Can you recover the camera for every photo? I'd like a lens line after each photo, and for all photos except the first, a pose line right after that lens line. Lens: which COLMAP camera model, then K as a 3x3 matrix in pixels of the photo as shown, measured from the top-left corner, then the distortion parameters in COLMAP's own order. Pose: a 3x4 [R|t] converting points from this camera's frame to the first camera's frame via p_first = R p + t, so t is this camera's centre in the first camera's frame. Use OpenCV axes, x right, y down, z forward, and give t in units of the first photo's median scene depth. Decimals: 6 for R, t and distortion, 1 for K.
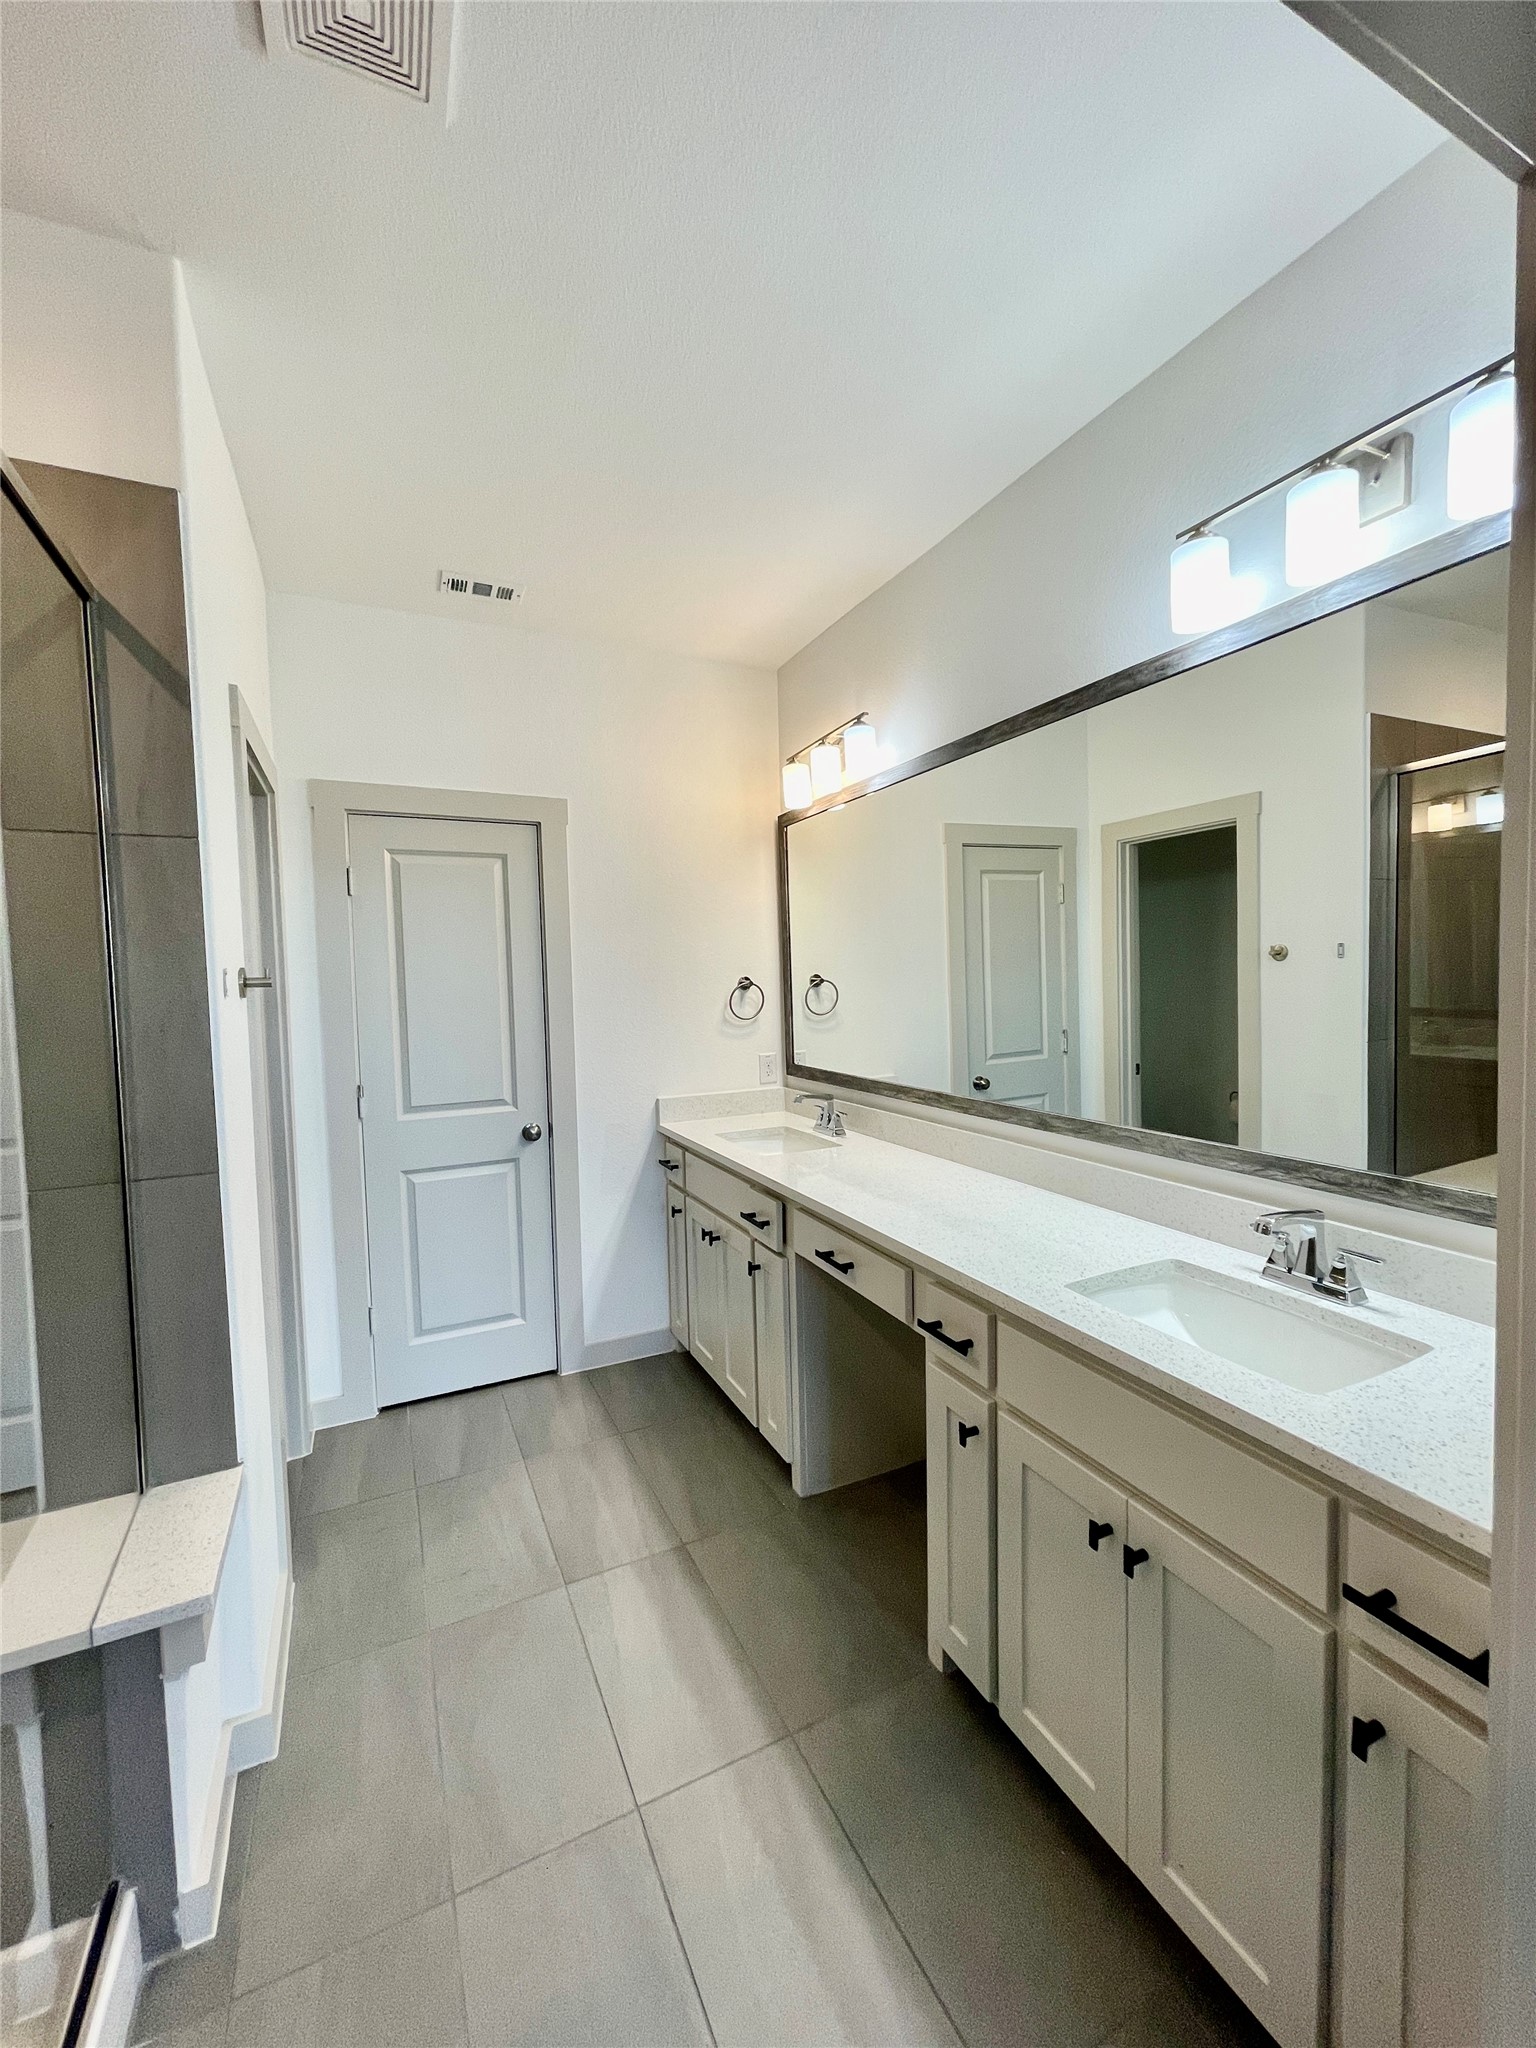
lens RADIAL K [[824.6, 0, 774.2], [0, 824.6, 1024.5], [0, 0, 1]] dist [-0.000104, 0.000109]
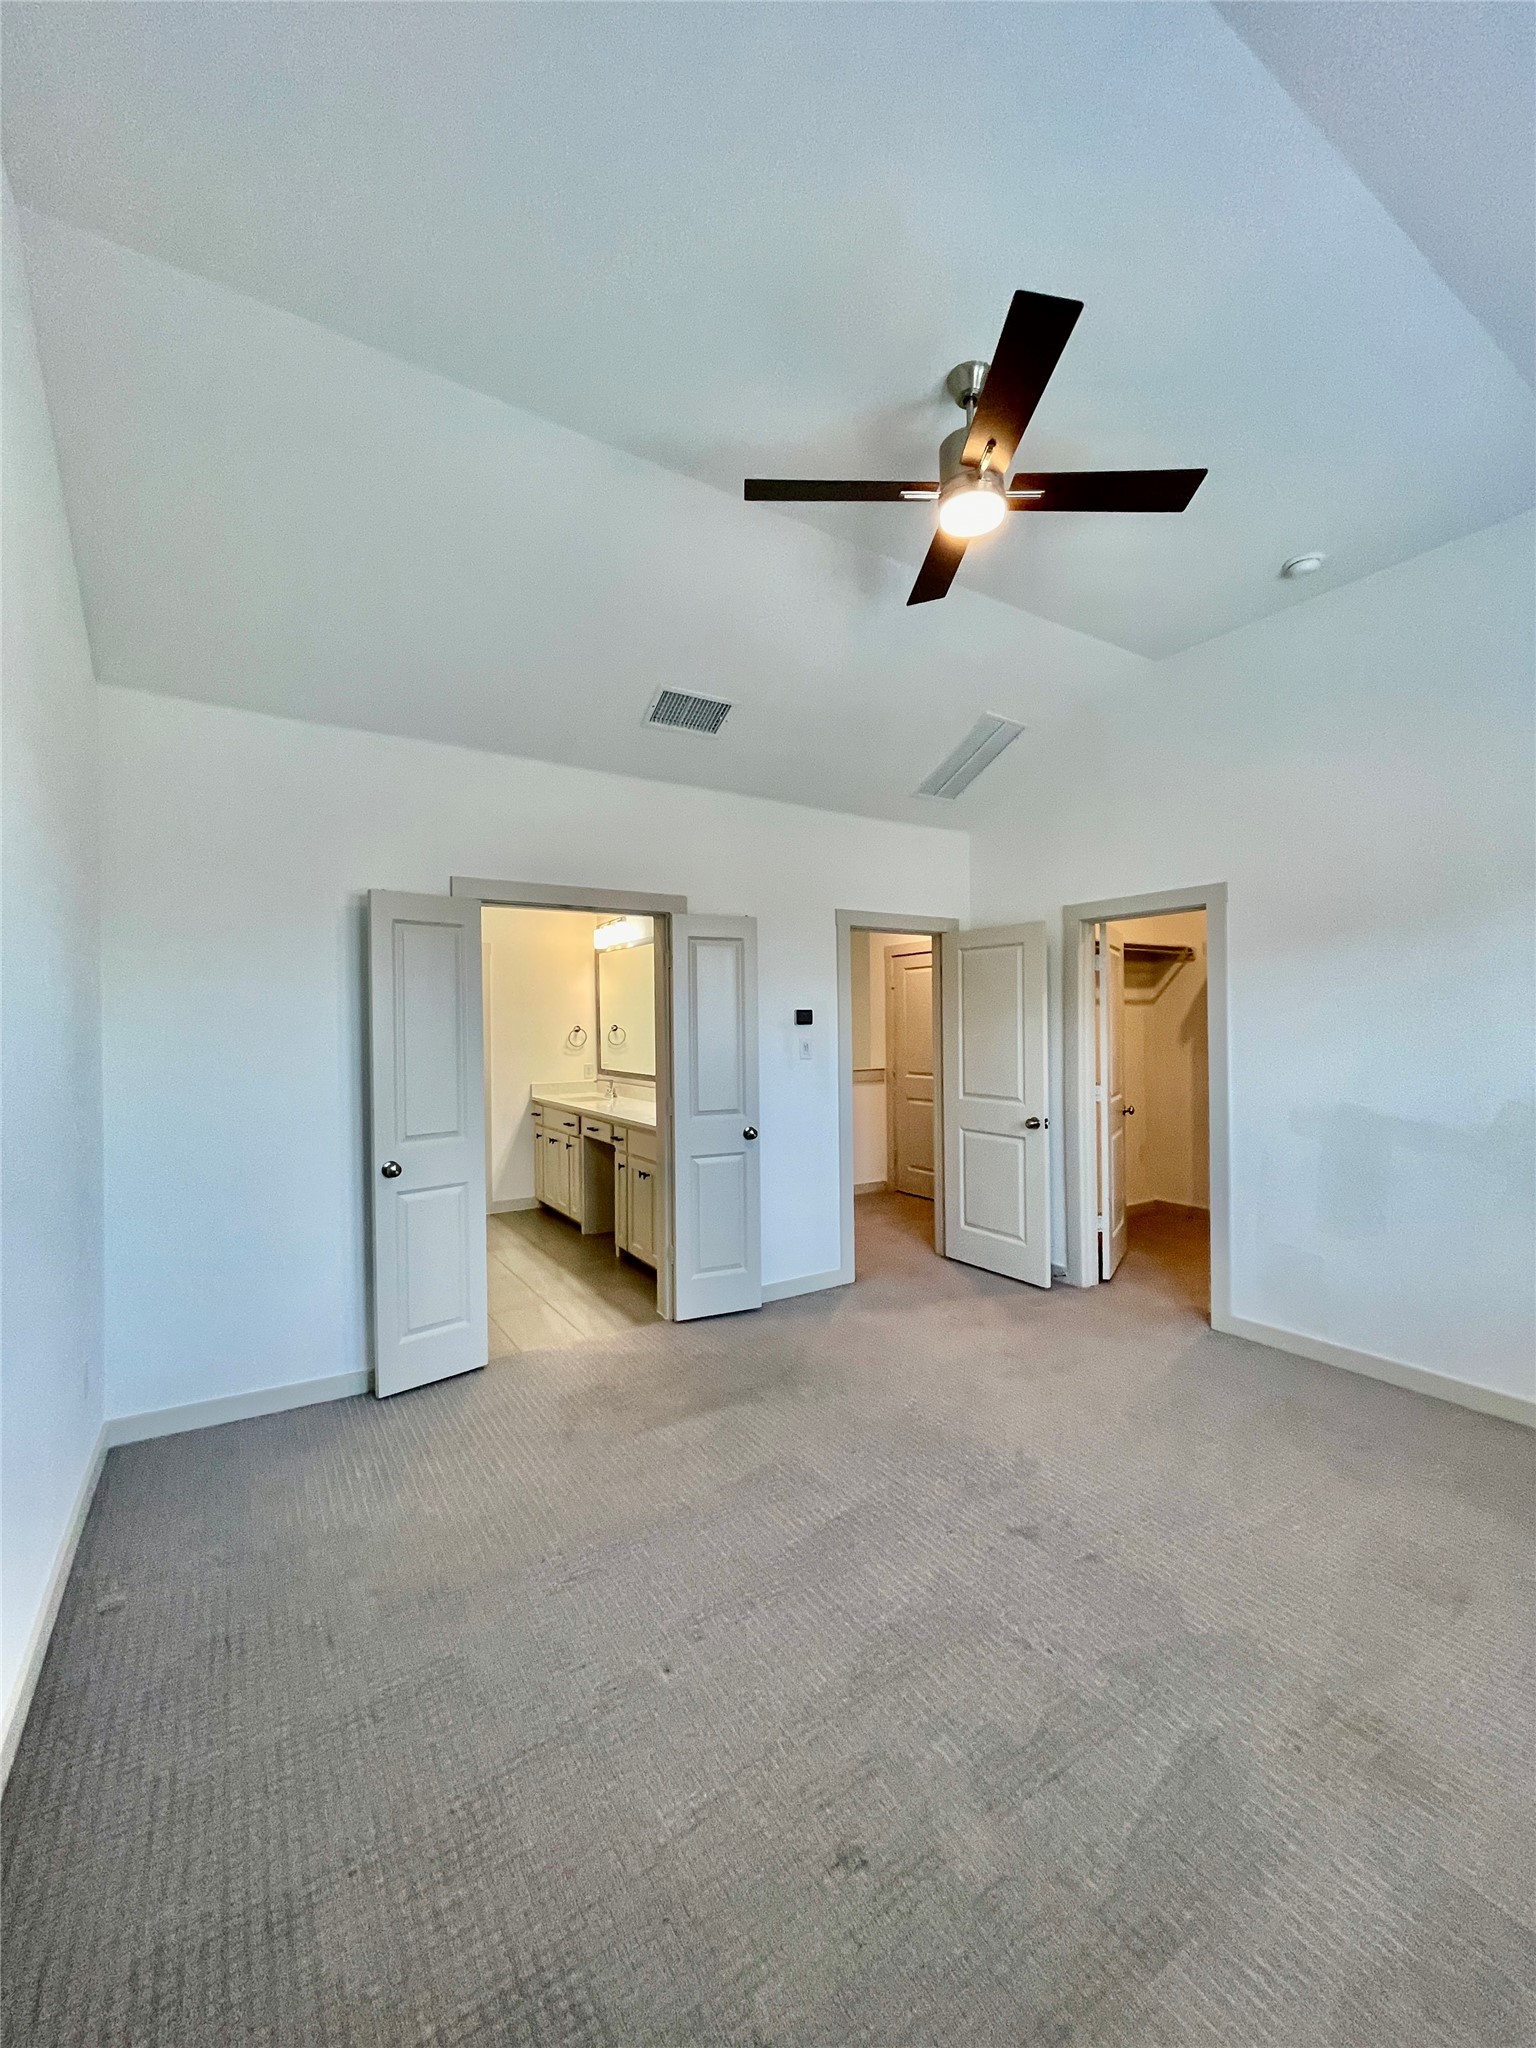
lens RADIAL K [[824.6, 0, 774.2], [0, 824.6, 1024.5], [0, 0, 1]] dist [-0.000104, 0.000109]
pose [[0.991595, 0.017477, 0.128197, 0.212804], [-0.010085, 0.998261, -0.058082, 0.060681], [-0.128989, 0.056301, 0.990046, -1.237611]]
